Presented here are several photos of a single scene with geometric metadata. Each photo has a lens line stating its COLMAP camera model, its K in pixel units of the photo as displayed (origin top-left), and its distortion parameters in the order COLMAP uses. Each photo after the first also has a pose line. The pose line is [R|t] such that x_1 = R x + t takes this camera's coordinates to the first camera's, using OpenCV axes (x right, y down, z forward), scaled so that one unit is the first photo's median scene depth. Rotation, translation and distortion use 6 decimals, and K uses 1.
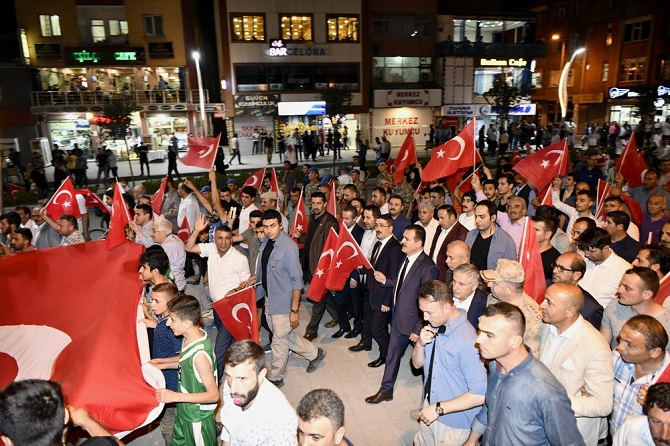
lens RADIAL K [[455.3, 0, 335.0], [0, 455.3, 223.0], [0, 0, 1]] dist [-0.017796, 0.003569]
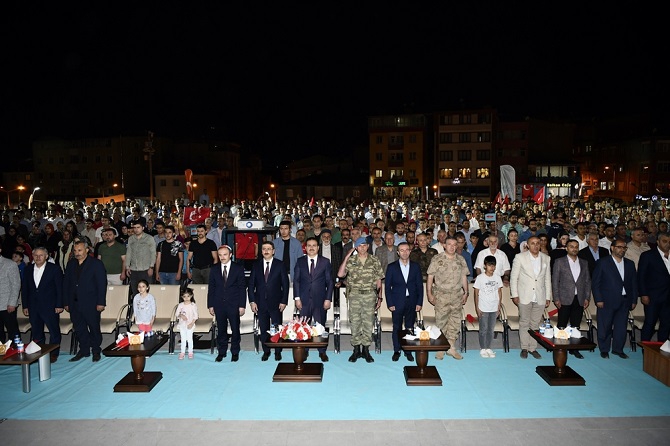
lens RADIAL K [[455.3, 0, 335.0], [0, 455.3, 223.0], [0, 0, 1]] dist [-0.017796, 0.003569]
pose [[0.897355, 0.051174, -0.438333, 0.401514], [-0.116299, 0.985565, -0.123026, 0.261545], [0.425710, 0.161375, 0.890353, -1.583192]]
